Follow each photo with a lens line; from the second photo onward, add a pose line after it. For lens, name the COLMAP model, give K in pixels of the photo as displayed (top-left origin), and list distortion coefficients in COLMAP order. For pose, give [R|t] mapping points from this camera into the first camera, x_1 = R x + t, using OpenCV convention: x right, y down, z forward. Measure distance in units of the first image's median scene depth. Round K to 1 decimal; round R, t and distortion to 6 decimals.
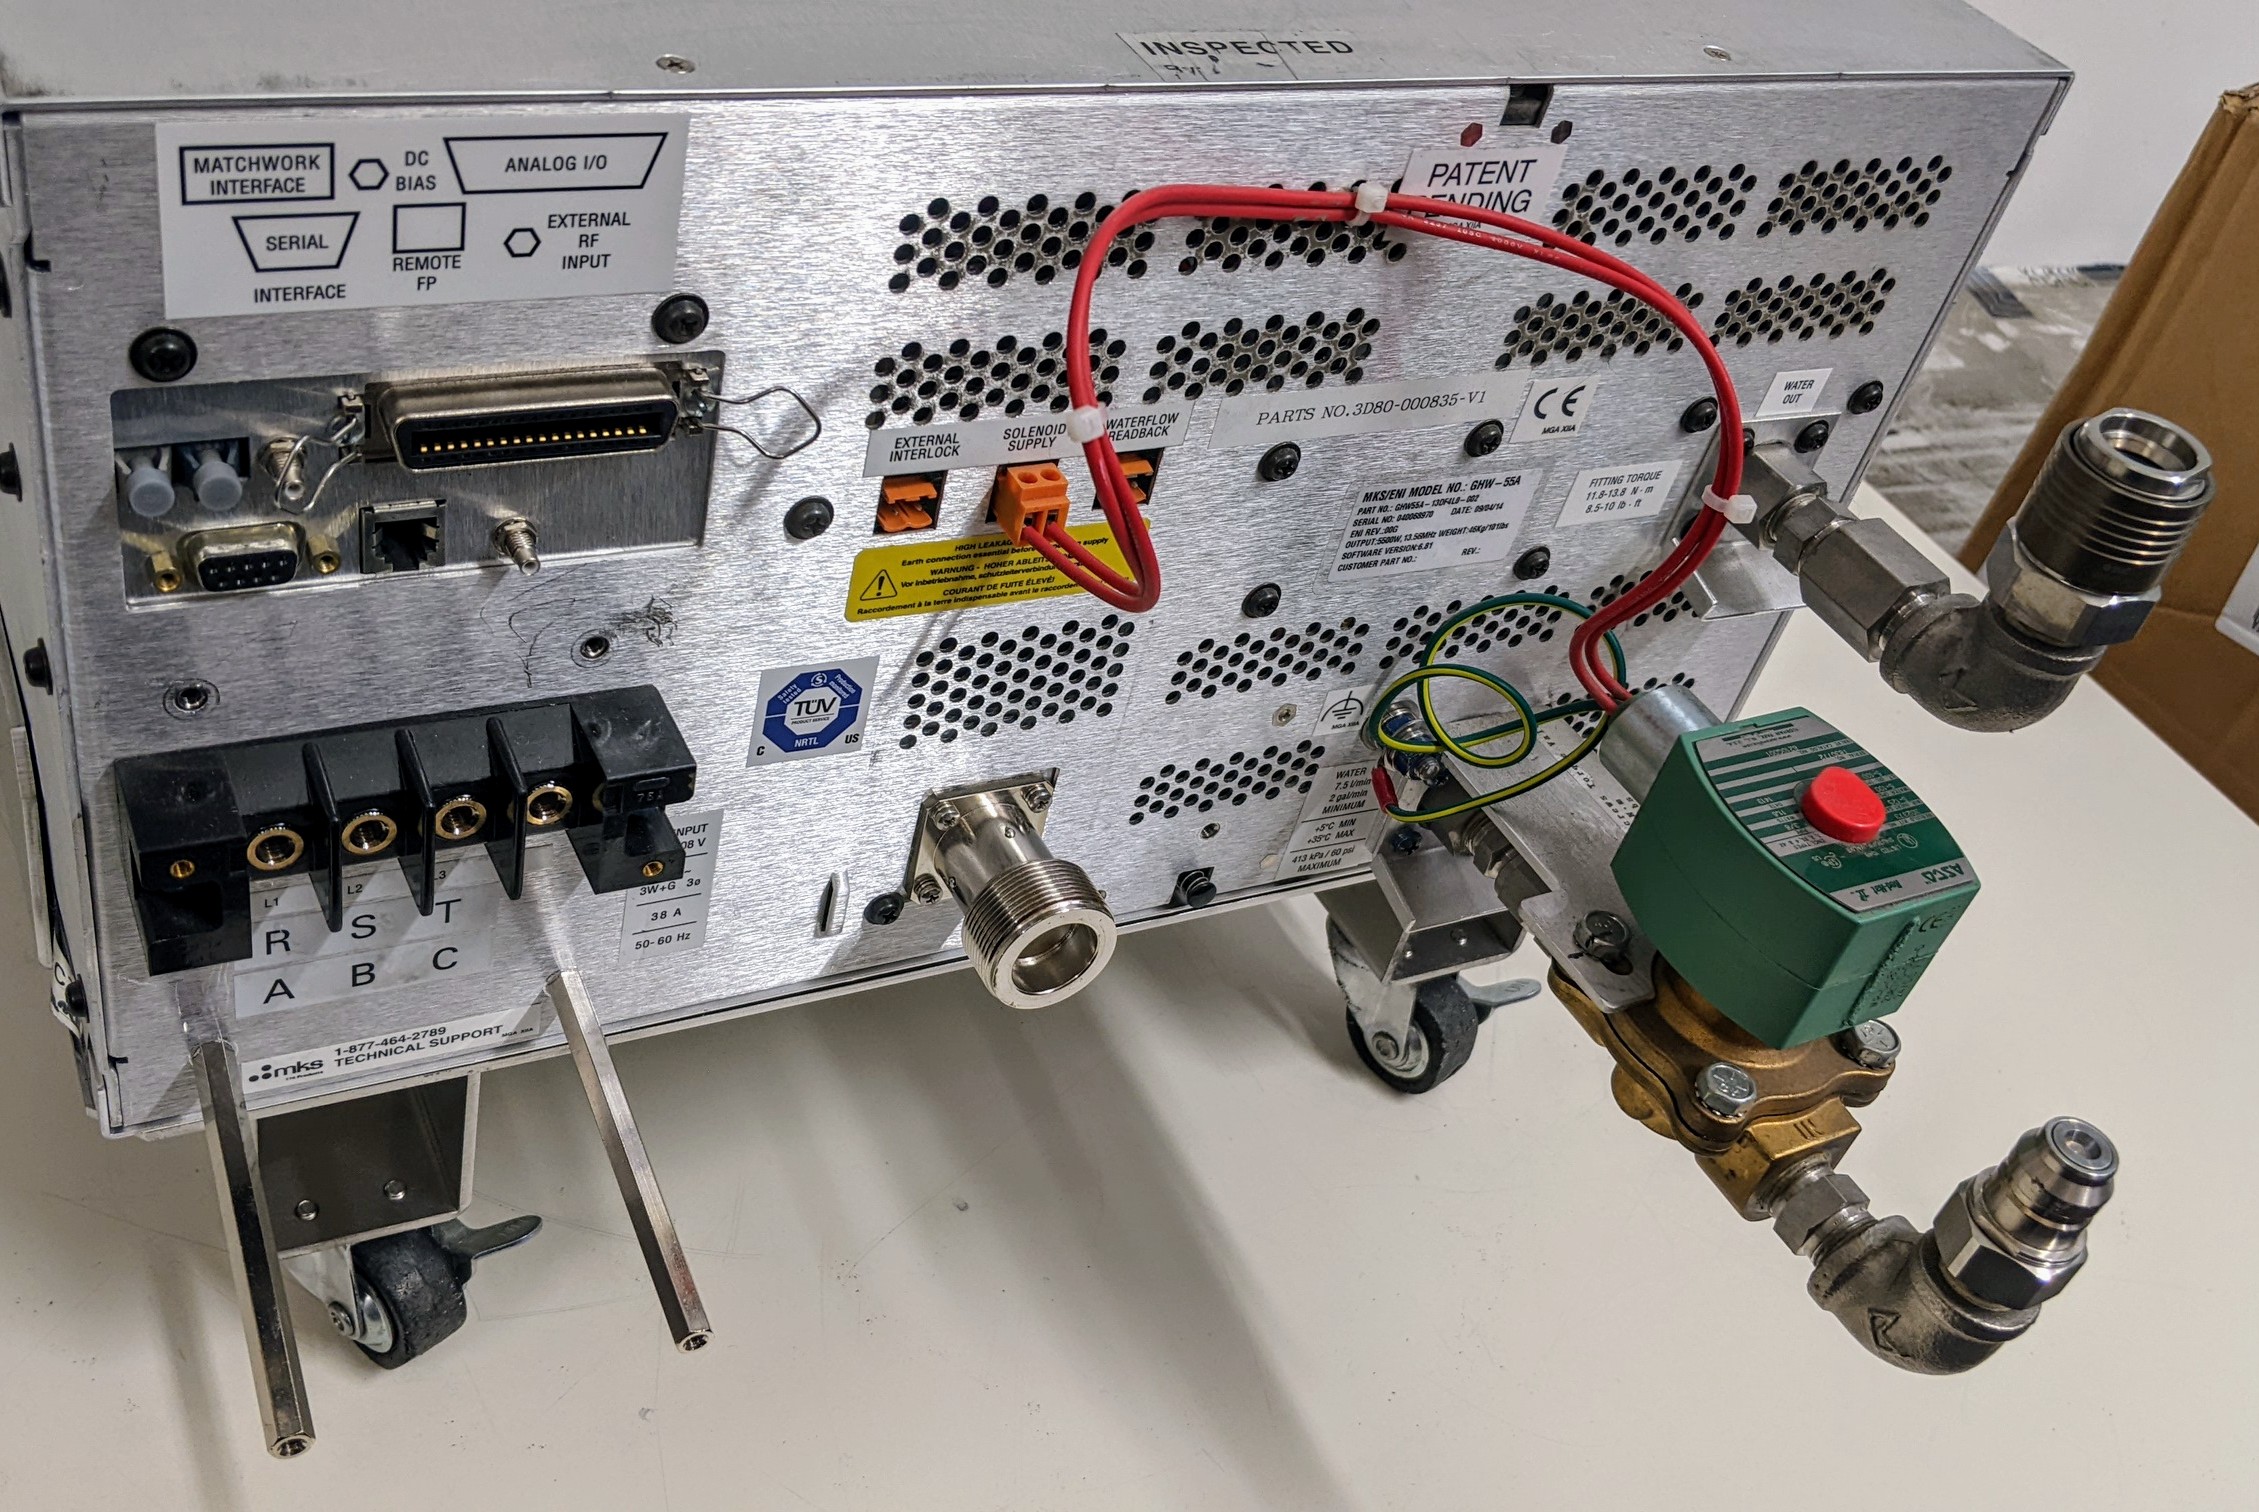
lens RADIAL K [[2147.4, 0, 1129.5], [0, 2147.4, 756.0], [0, 0, 1]] dist [-0.023567, 0.003255]
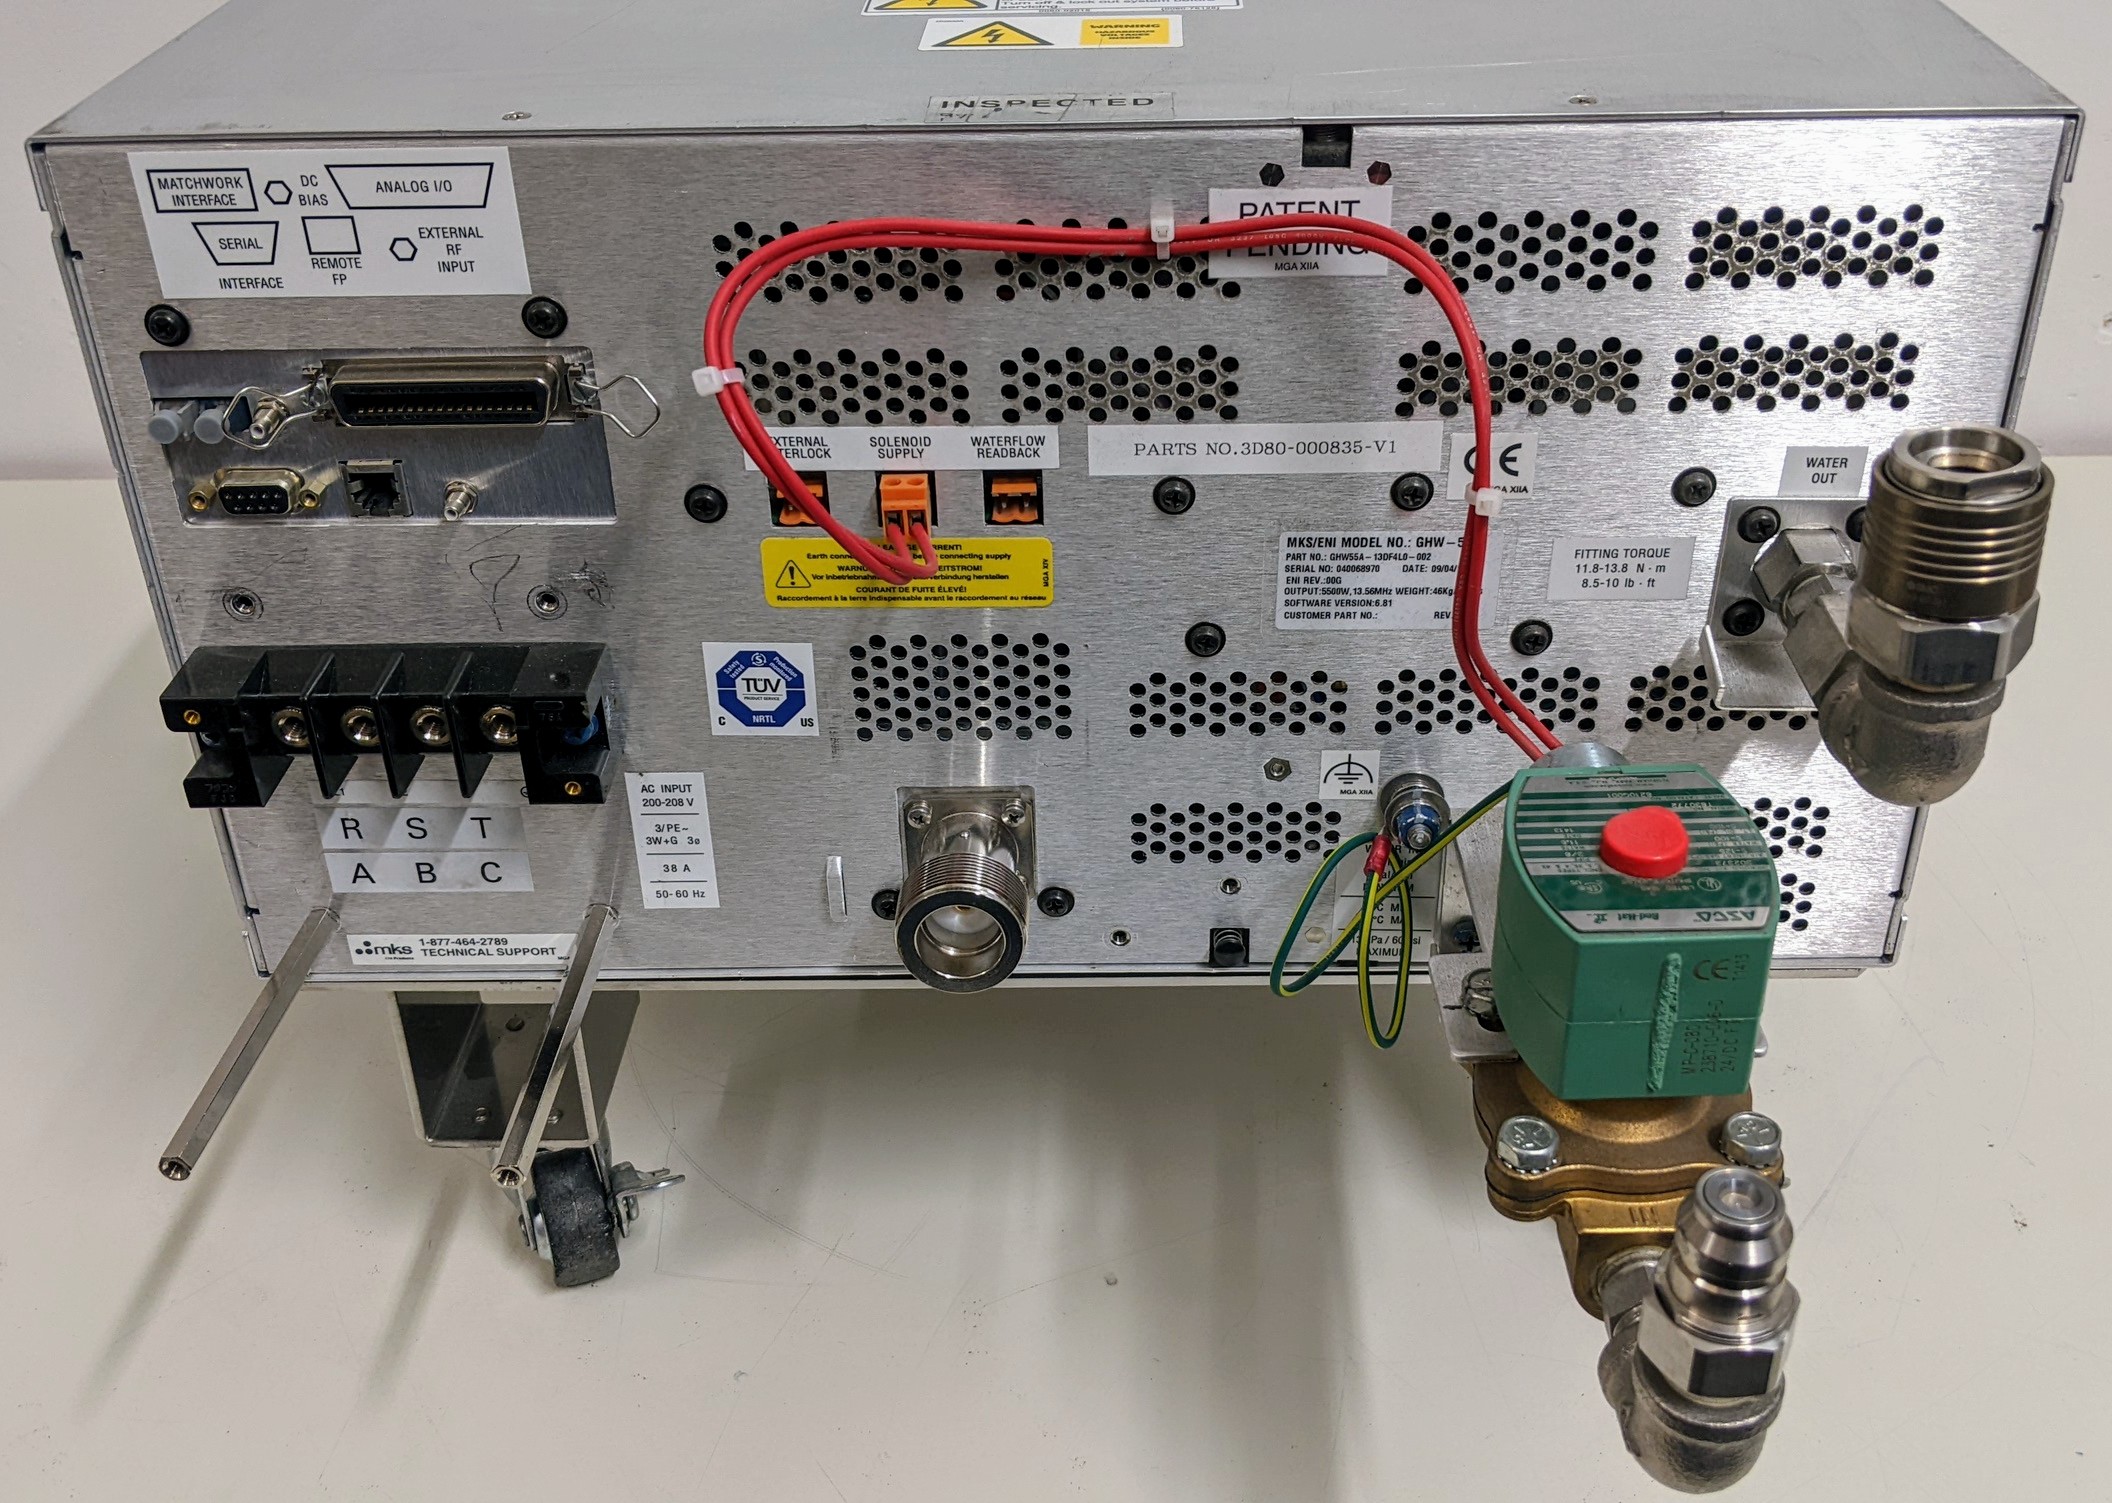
lens RADIAL K [[2145.4, 0, 1056.0], [0, 2145.4, 751.5], [0, 0, 1]] dist [0.020043, -0.103449]
pose [[0.884260, 0.059302, -0.463214, 0.544914], [-0.133070, 0.982779, -0.128207, 0.142364], [0.447634, 0.175008, 0.876924, 0.041329]]
